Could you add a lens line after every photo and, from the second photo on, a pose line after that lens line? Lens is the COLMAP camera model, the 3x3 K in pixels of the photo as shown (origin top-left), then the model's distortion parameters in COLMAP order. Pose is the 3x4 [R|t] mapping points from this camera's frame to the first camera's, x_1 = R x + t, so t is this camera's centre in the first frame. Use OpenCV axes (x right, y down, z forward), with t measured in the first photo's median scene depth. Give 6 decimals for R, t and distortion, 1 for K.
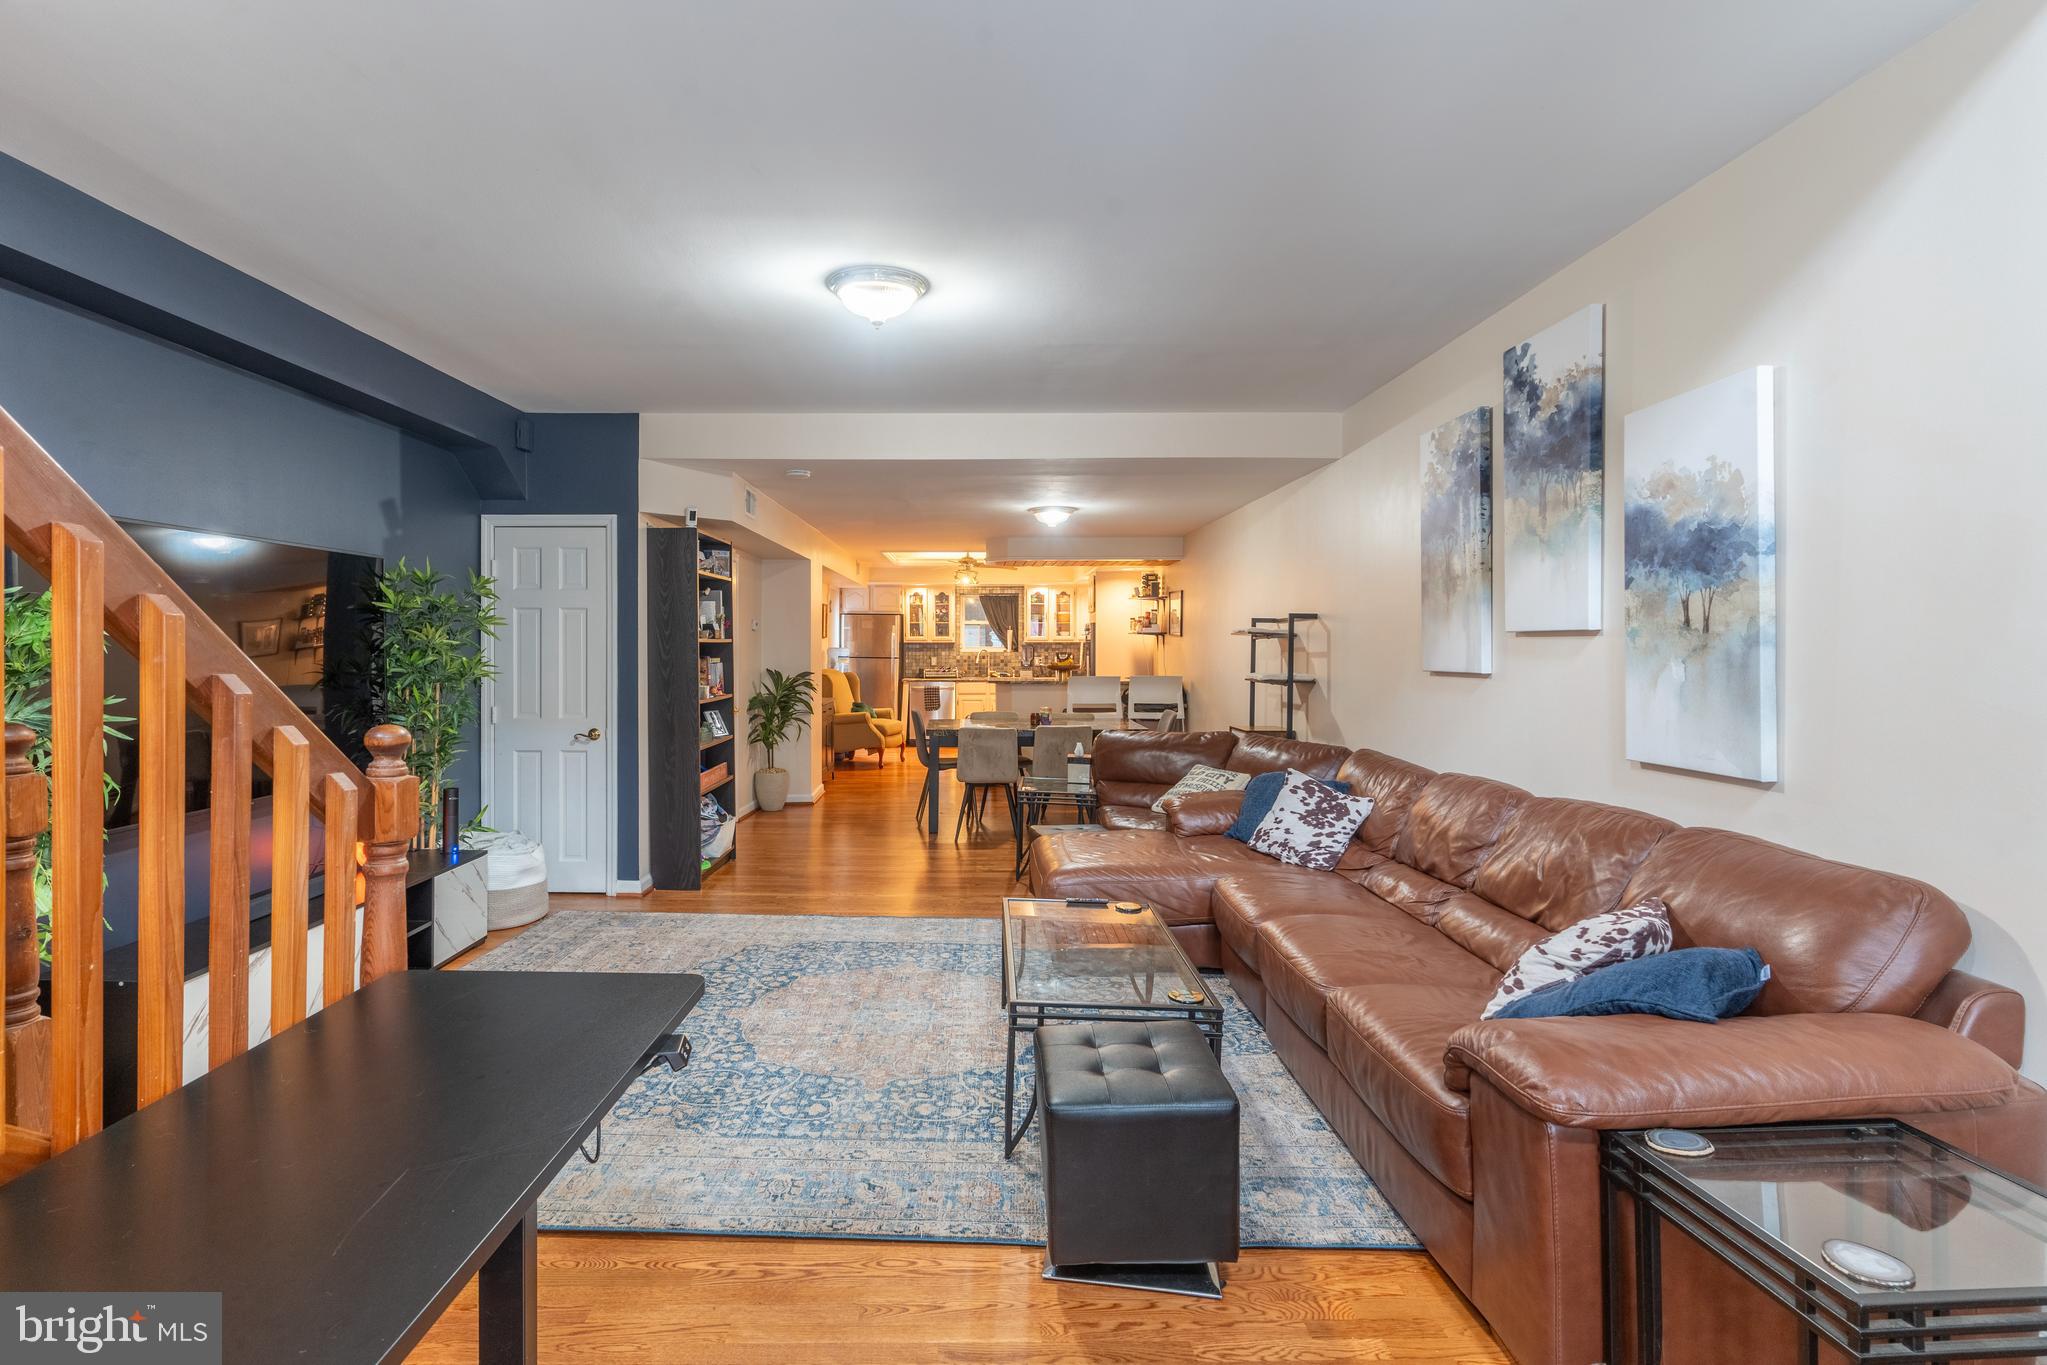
lens RADIAL K [[991.1, 0, 952.8], [0, 991.1, 654.0], [0, 0, 1]] dist [0.000279, 0.000052]
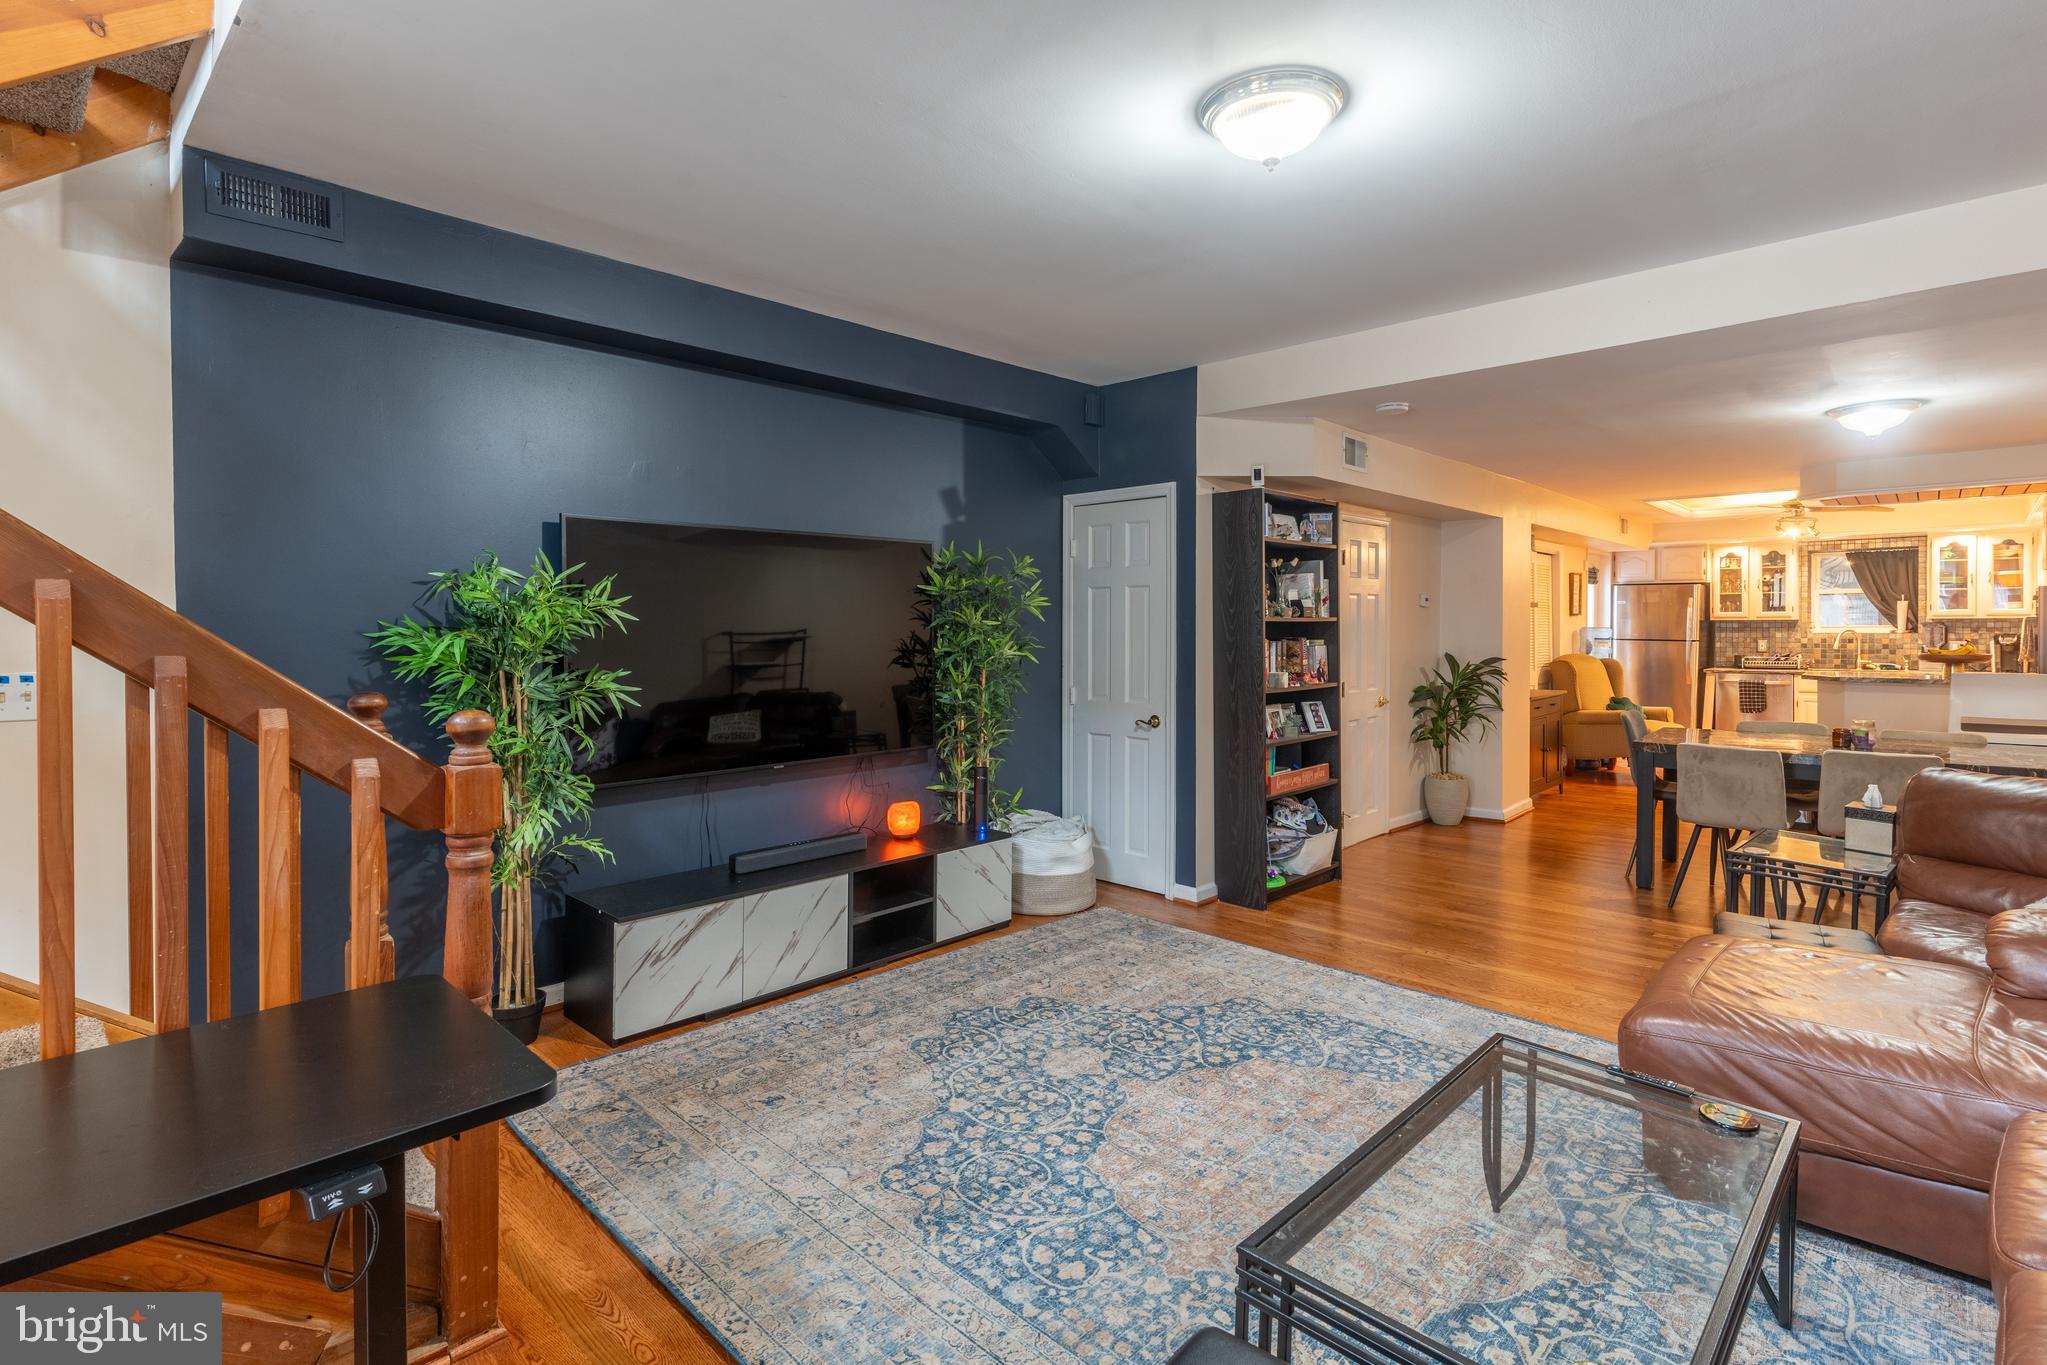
lens RADIAL K [[983.1, 0, 1030.5], [0, 983.1, 636.5], [0, 0, 1]] dist [-0.000400, -0.000314]
pose [[0.740057, 0.005118, -0.672525, 0.164803], [-0.003123, 0.999986, 0.004173, -0.001867], [0.672537, -0.000988, 0.740063, 0.235349]]
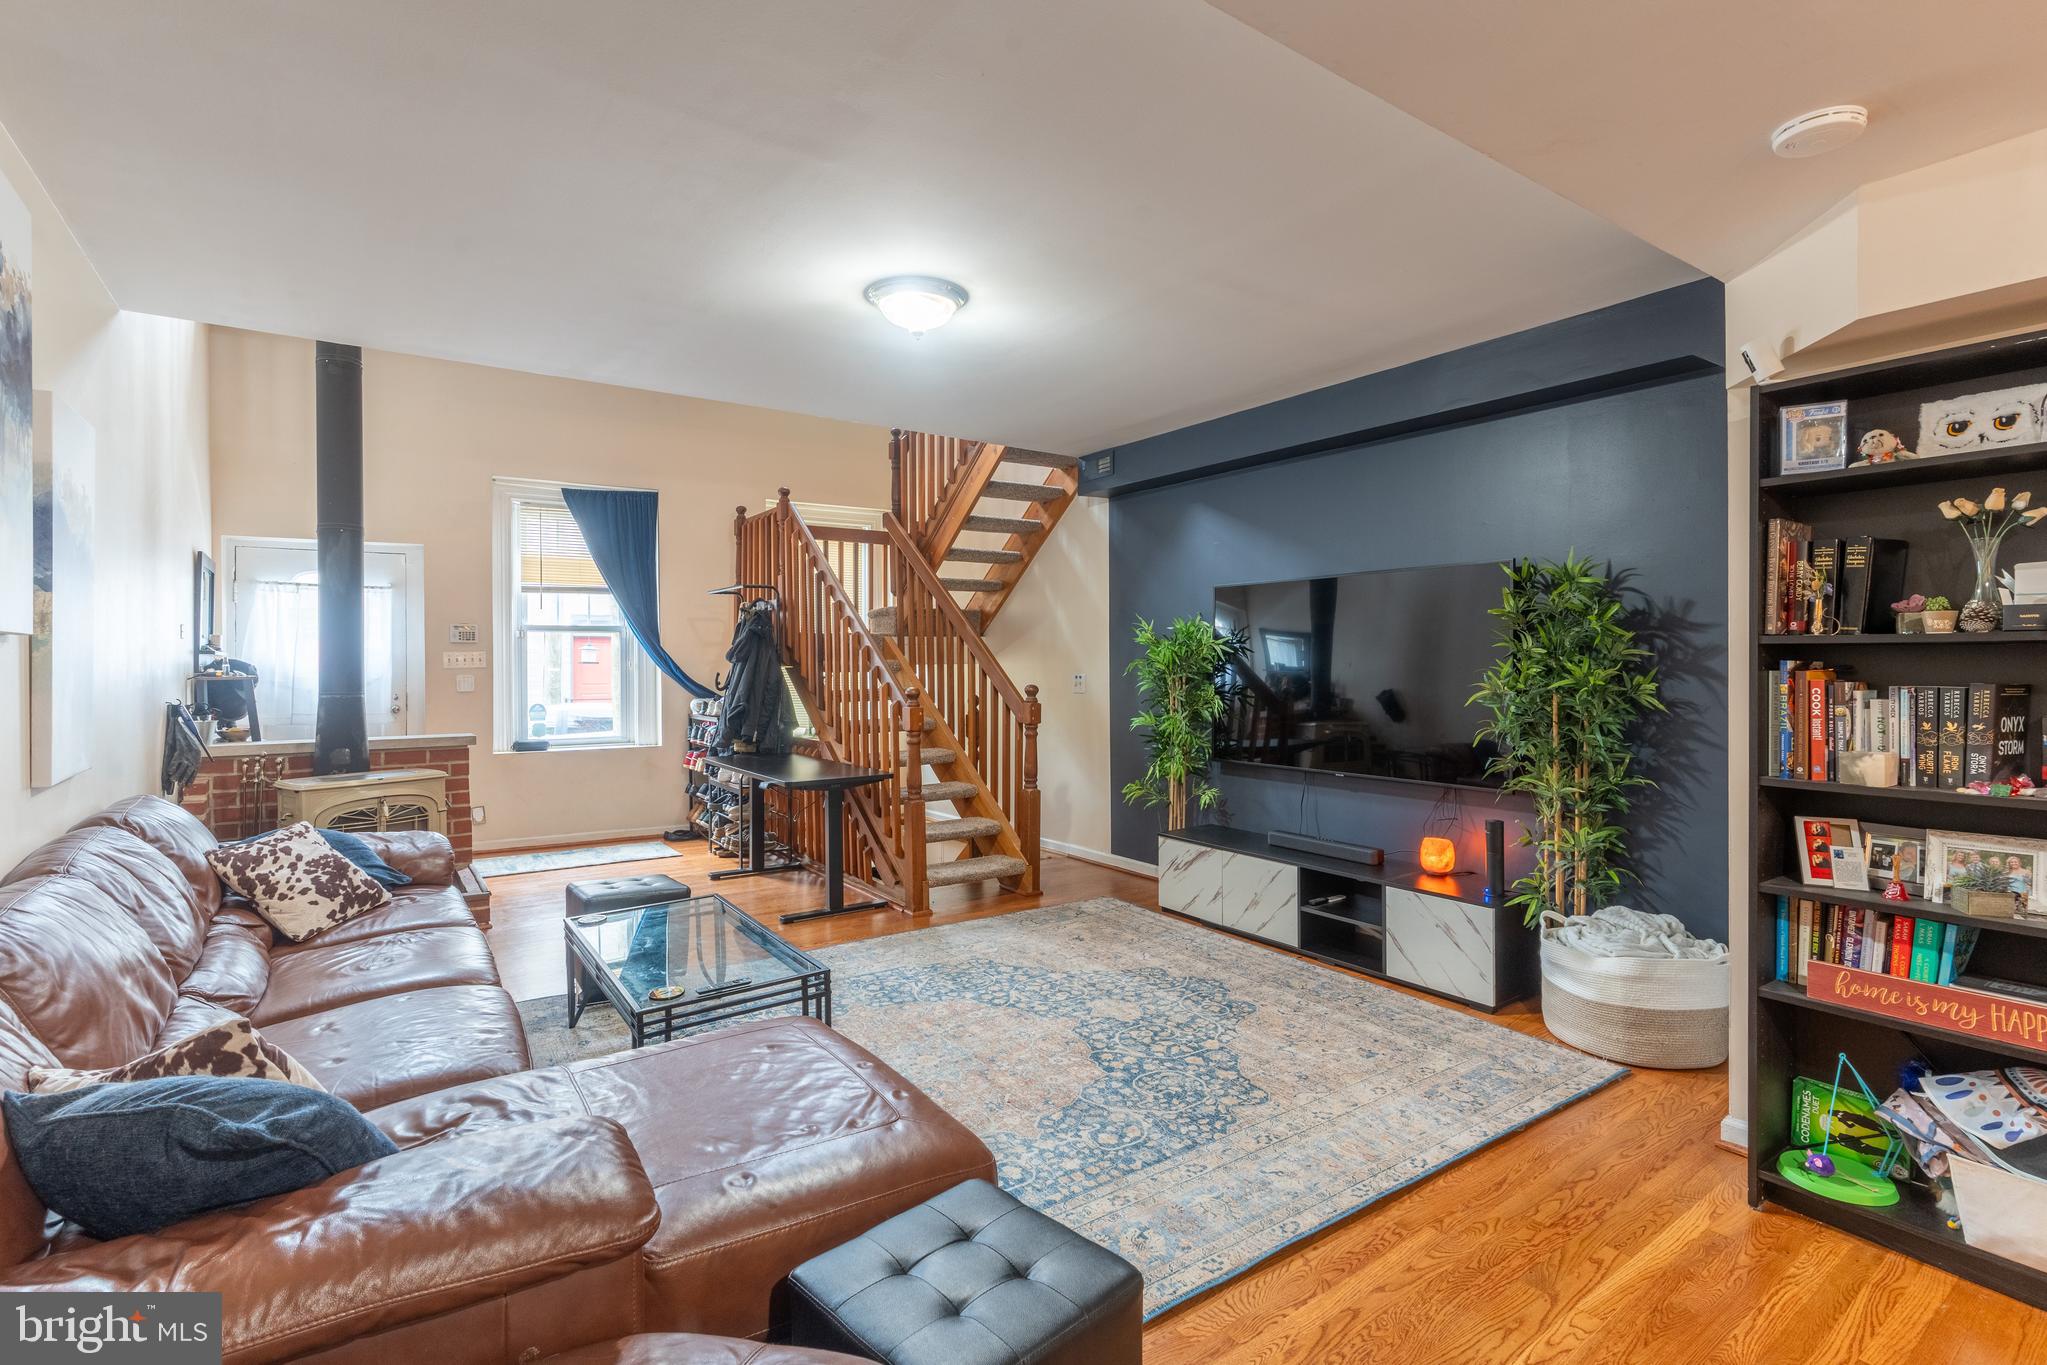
lens RADIAL K [[960.2, 0, 1009.2], [0, 960.2, 658.6], [0, 0, 1]] dist [-0.000296, -0.000166]
pose [[-0.809785, 0.001693, -0.586724, 0.260639], [-0.002021, 0.999982, 0.005676, -0.006713], [0.586723, 0.005782, -0.809767, 1.147815]]
